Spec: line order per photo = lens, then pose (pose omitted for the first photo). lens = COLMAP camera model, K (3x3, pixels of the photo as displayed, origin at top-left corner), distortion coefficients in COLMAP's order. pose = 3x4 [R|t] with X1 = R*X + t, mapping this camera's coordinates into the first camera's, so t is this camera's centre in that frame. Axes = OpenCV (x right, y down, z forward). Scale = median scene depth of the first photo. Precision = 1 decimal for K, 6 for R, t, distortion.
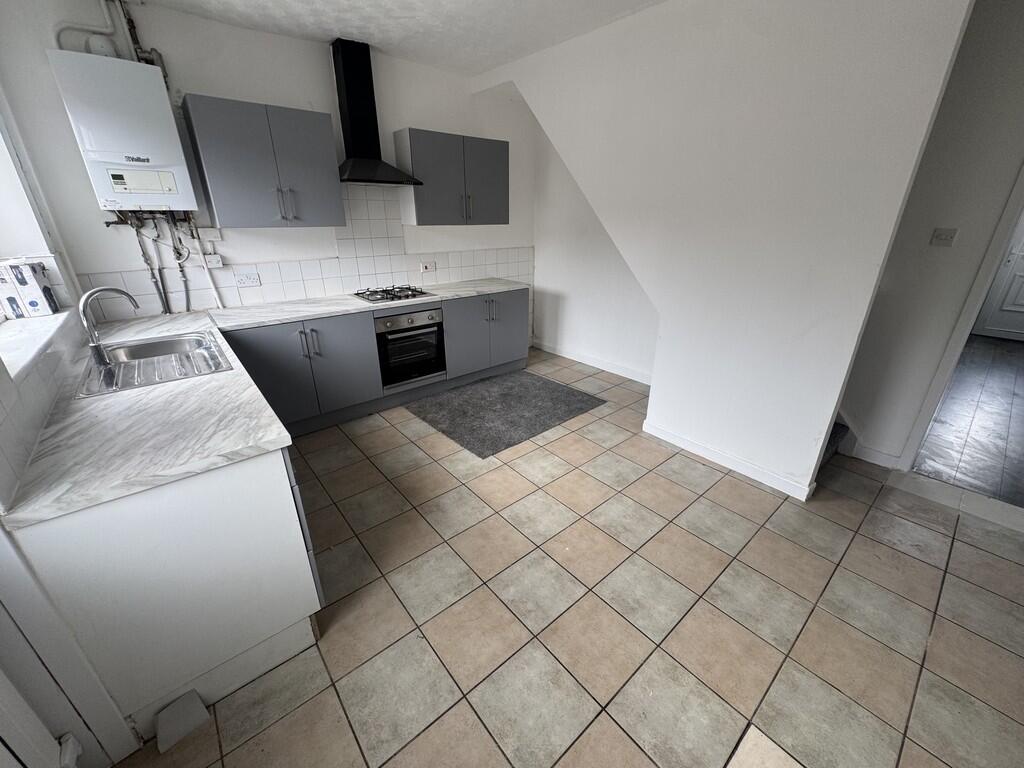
lens RADIAL K [[407.0, 0, 511.4], [0, 407.0, 385.2], [0, 0, 1]] dist [-0.002210, 0.000201]
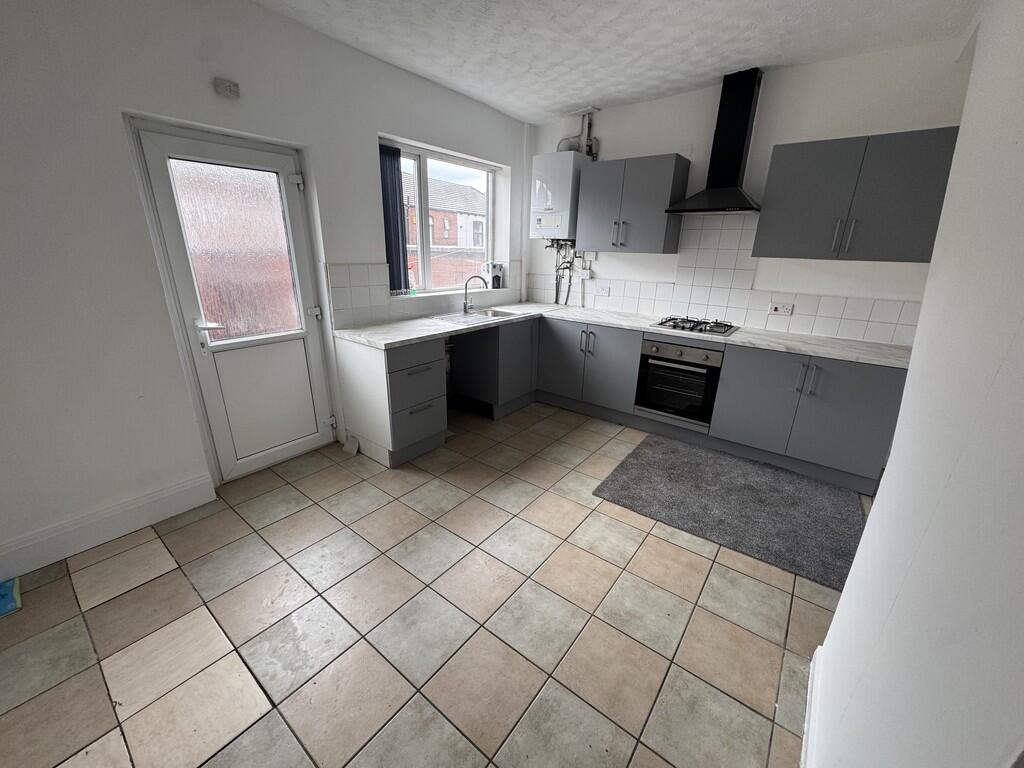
lens RADIAL K [[407.0, 0, 511.4], [0, 407.0, 385.2], [0, 0, 1]] dist [-0.002210, 0.000201]
pose [[0.209015, 0.322083, -0.923350, 0.632286], [-0.396372, 0.891069, 0.221097, -0.164485], [0.893981, 0.319778, 0.313912, 0.428355]]
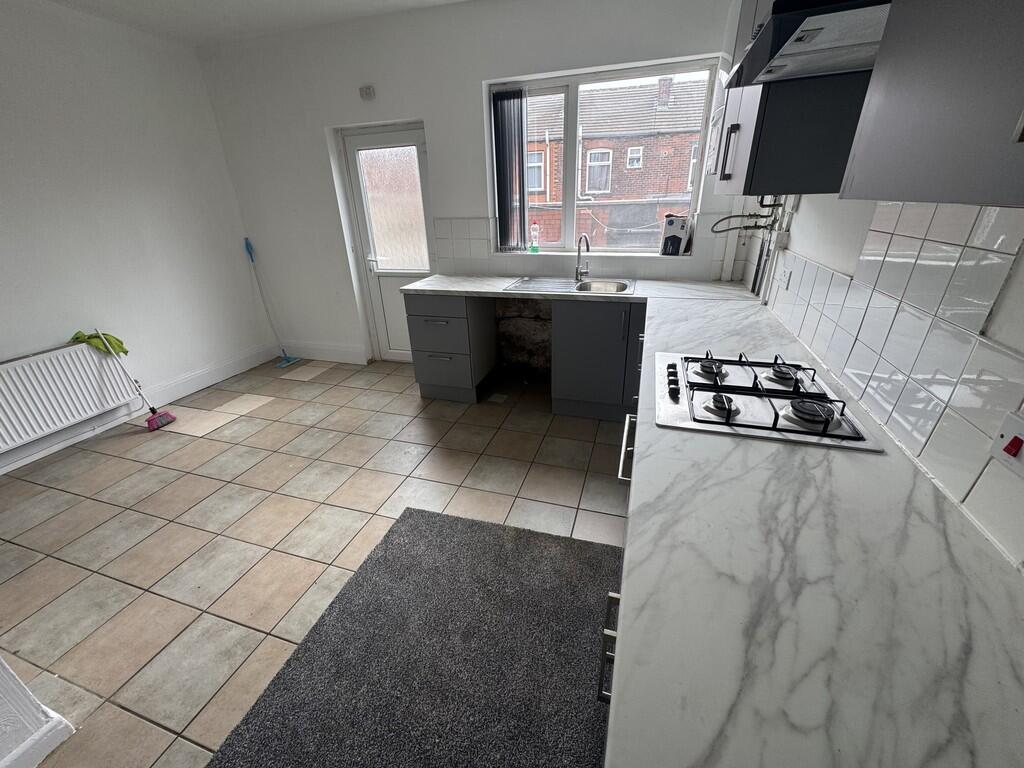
lens RADIAL K [[407.0, 0, 511.4], [0, 407.0, 385.2], [0, 0, 1]] dist [-0.002210, 0.000201]
pose [[-0.845820, 0.246567, -0.473068, 0.065228], [-0.175482, 0.708831, 0.683201, -0.514662], [0.503781, 0.660880, -0.556275, 1.286812]]
